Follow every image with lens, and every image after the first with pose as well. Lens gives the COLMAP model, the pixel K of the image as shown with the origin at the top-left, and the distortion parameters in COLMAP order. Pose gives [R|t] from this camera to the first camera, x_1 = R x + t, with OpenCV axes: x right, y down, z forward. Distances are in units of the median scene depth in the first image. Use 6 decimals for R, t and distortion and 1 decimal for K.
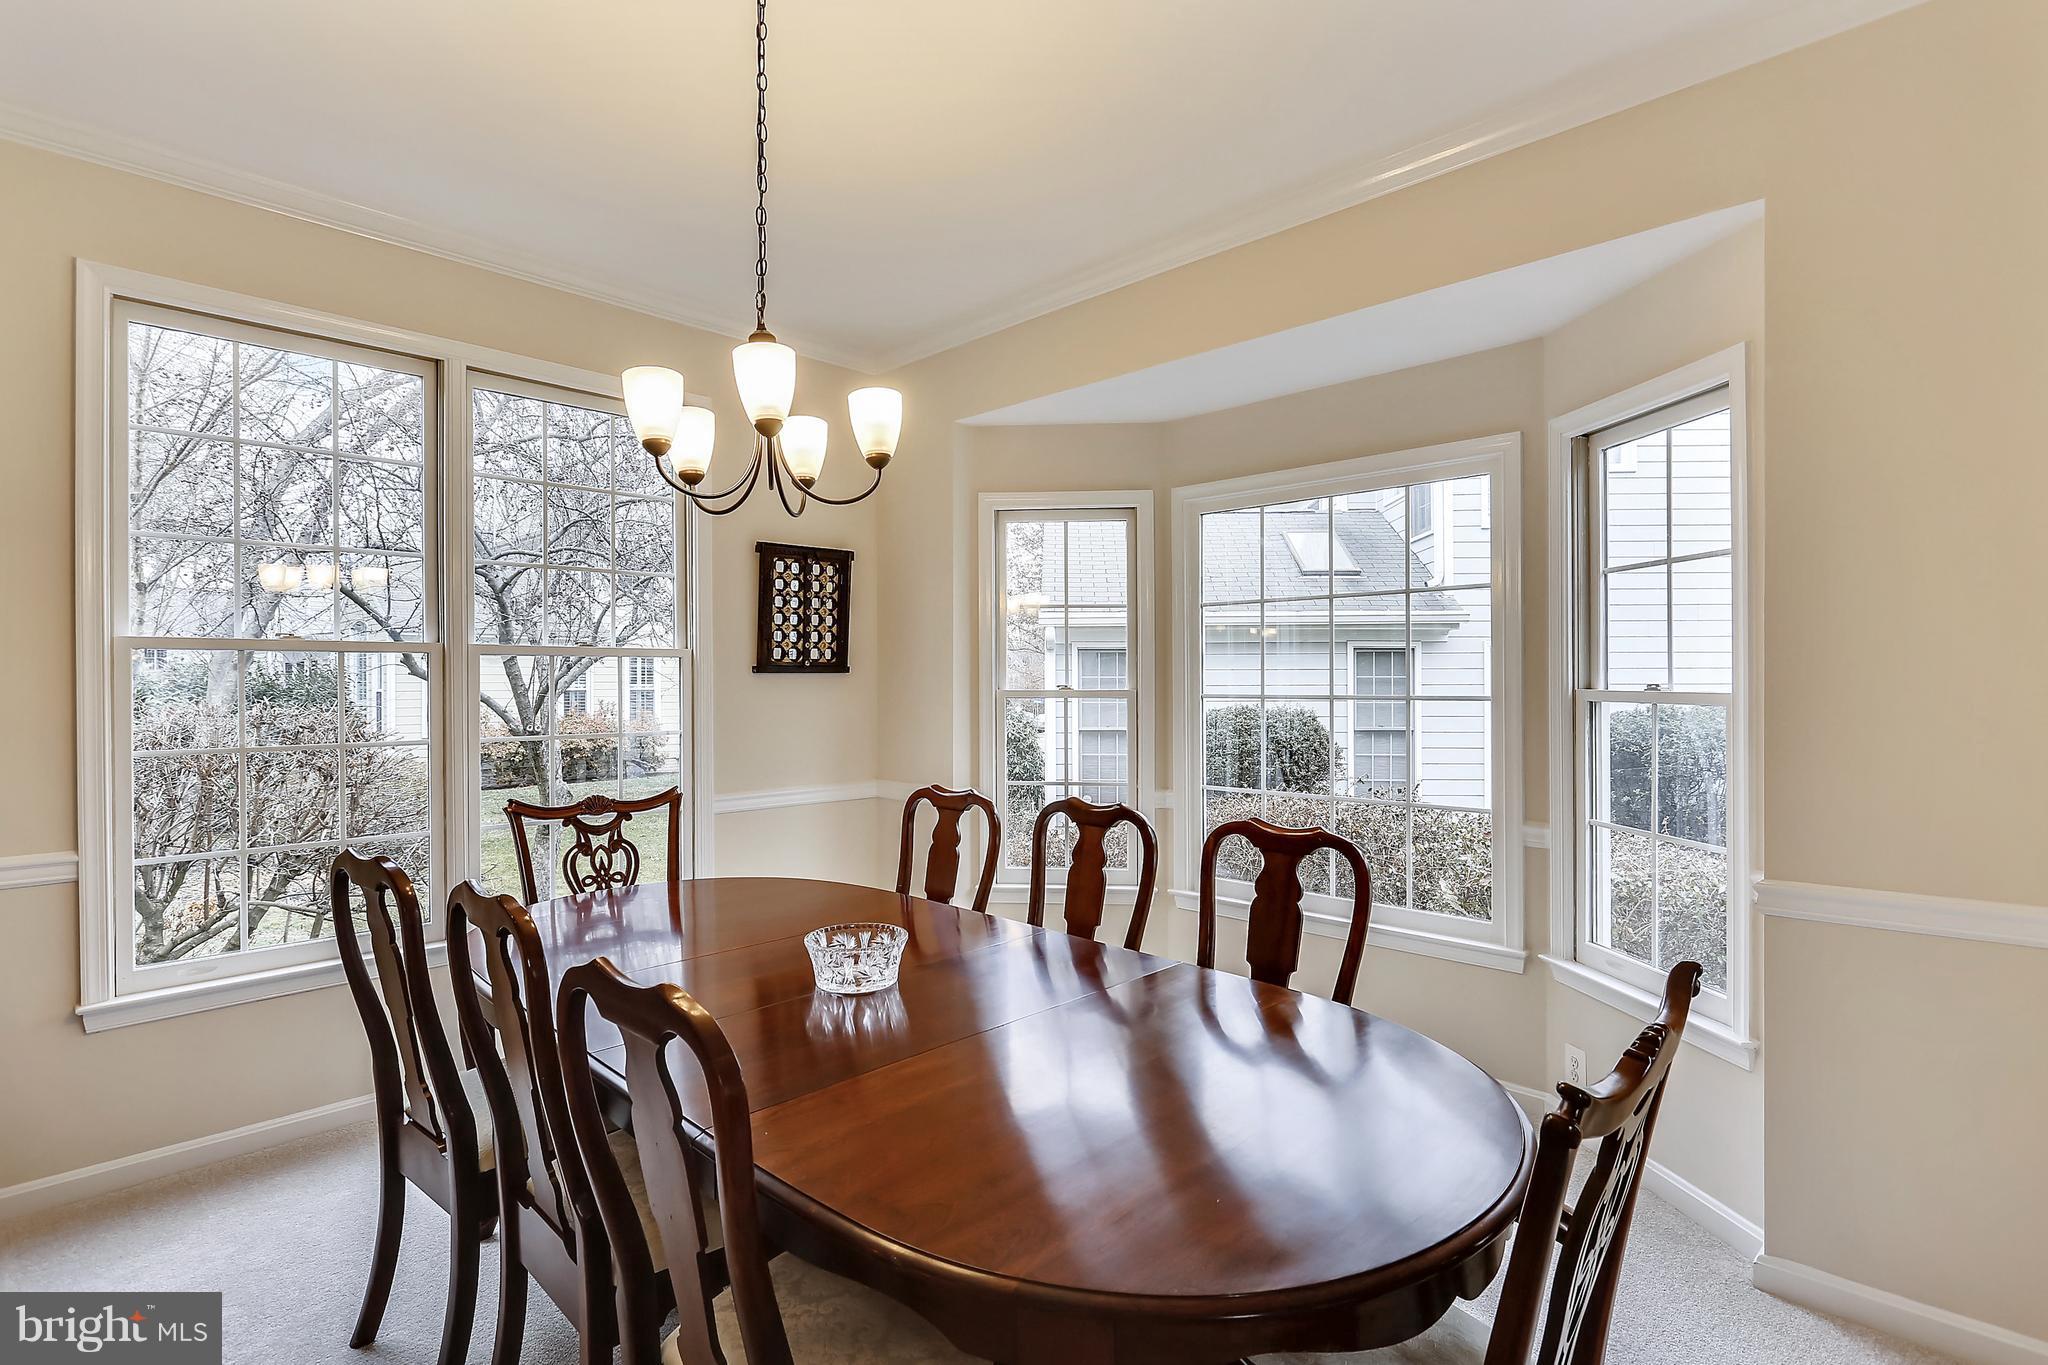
lens RADIAL K [[877.9, 0, 1023.5], [0, 877.9, 691.4], [0, 0, 1]] dist [-0.001147, -0.000071]
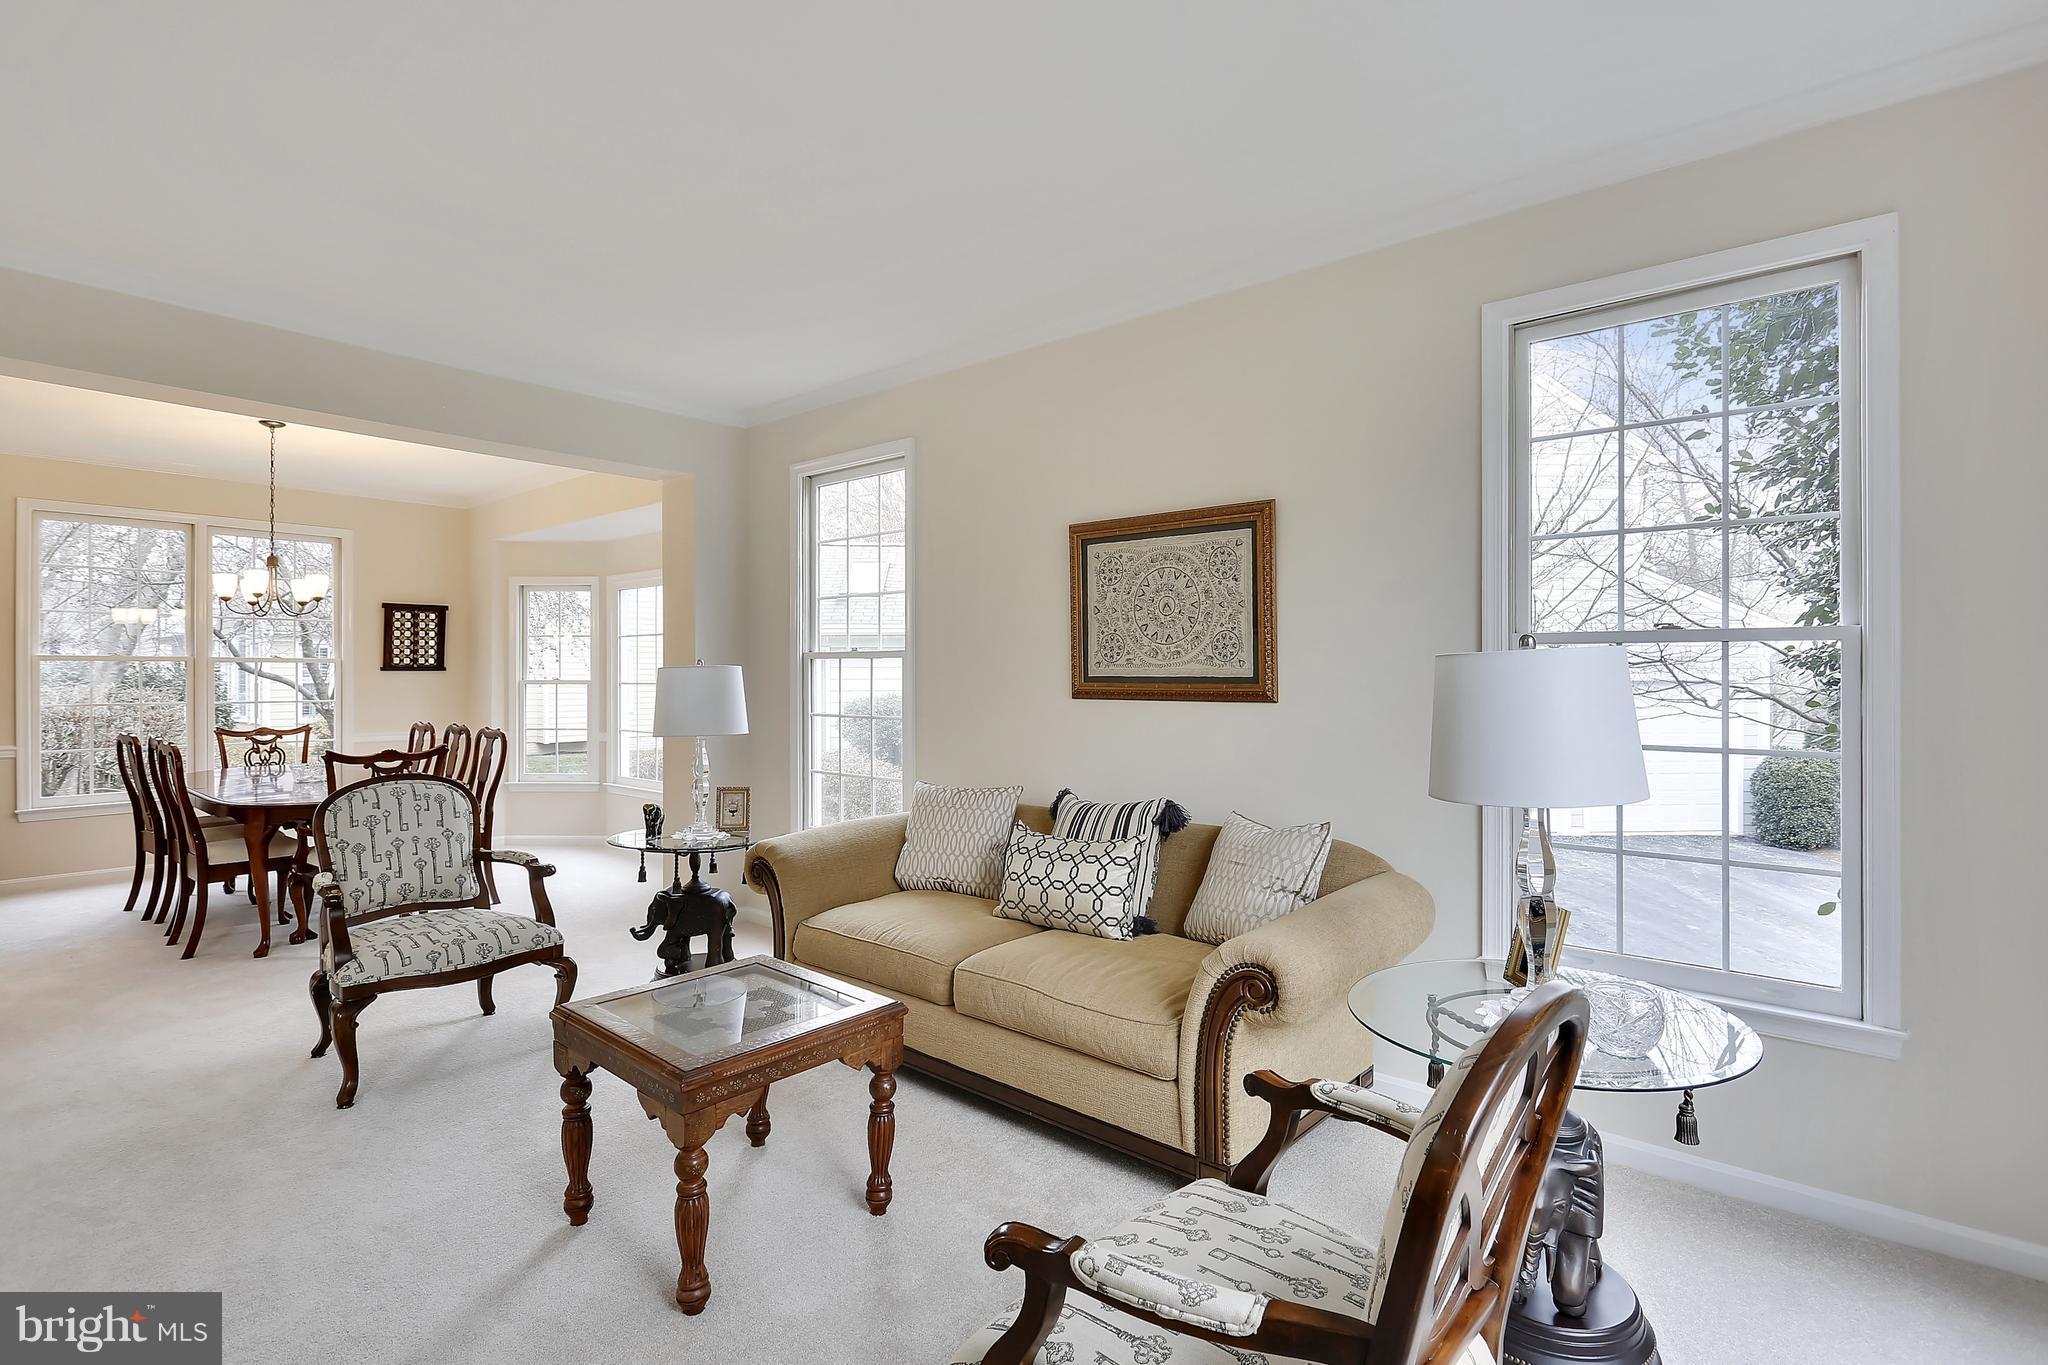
lens RADIAL K [[877.9, 0, 1027.5], [0, 877.9, 683.3], [0, 0, 1]] dist [-0.001147, -0.000071]
pose [[0.998053, 0.006428, 0.062041, 0.984426], [-0.006330, 0.999978, -0.001787, 0.001158], [-0.062051, 0.001391, 0.998072, -1.003310]]
